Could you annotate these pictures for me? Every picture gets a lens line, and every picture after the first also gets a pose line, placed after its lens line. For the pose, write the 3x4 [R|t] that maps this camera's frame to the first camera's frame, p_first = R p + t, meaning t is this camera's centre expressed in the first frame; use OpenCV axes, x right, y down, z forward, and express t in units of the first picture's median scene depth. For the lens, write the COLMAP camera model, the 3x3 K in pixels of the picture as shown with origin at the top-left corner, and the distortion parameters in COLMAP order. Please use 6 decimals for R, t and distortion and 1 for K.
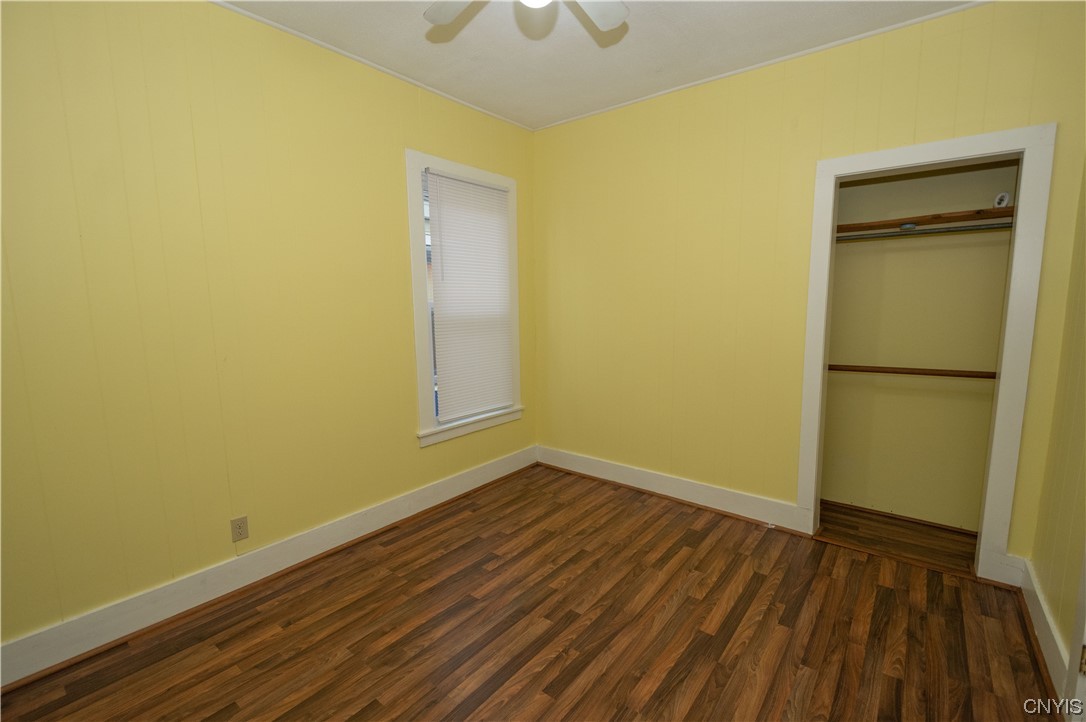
lens RADIAL K [[477.7, 0, 546.9], [0, 477.7, 367.5], [0, 0, 1]] dist [-0.000087, -0.005533]
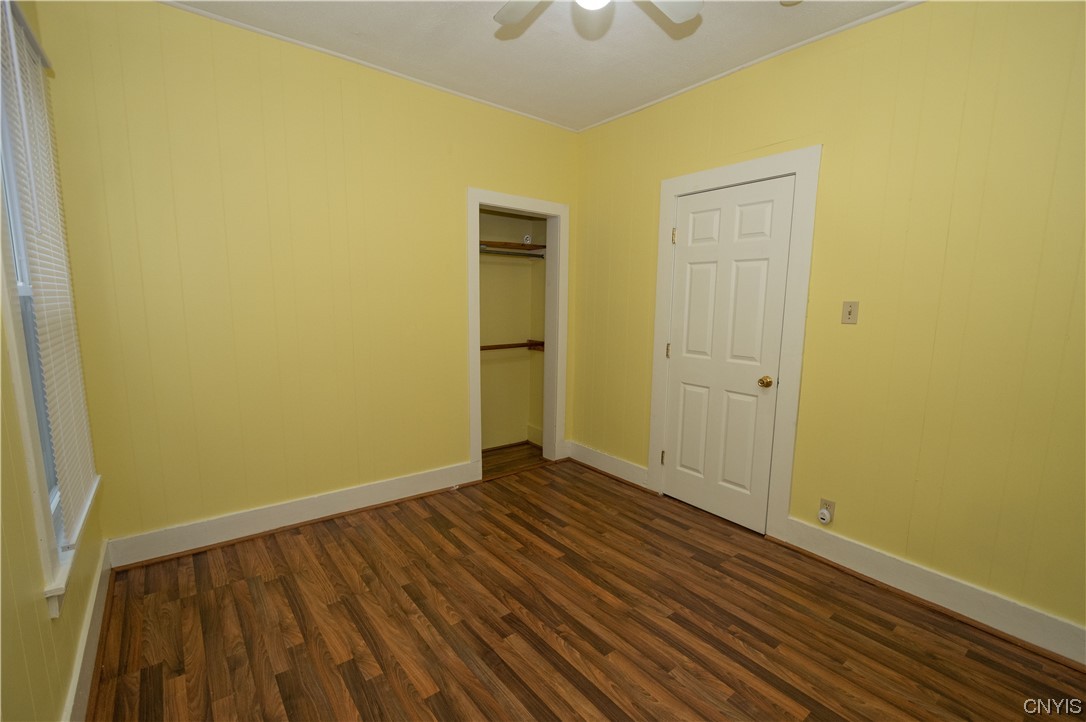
lens RADIAL K [[477.7, 0, 546.9], [0, 477.7, 367.5], [0, 0, 1]] dist [-0.000087, -0.005533]
pose [[0.226905, -0.124629, 0.965910, -0.671637], [0.113165, 0.988434, 0.100951, -0.064239], [-0.967320, 0.086401, 0.238385, 0.540132]]
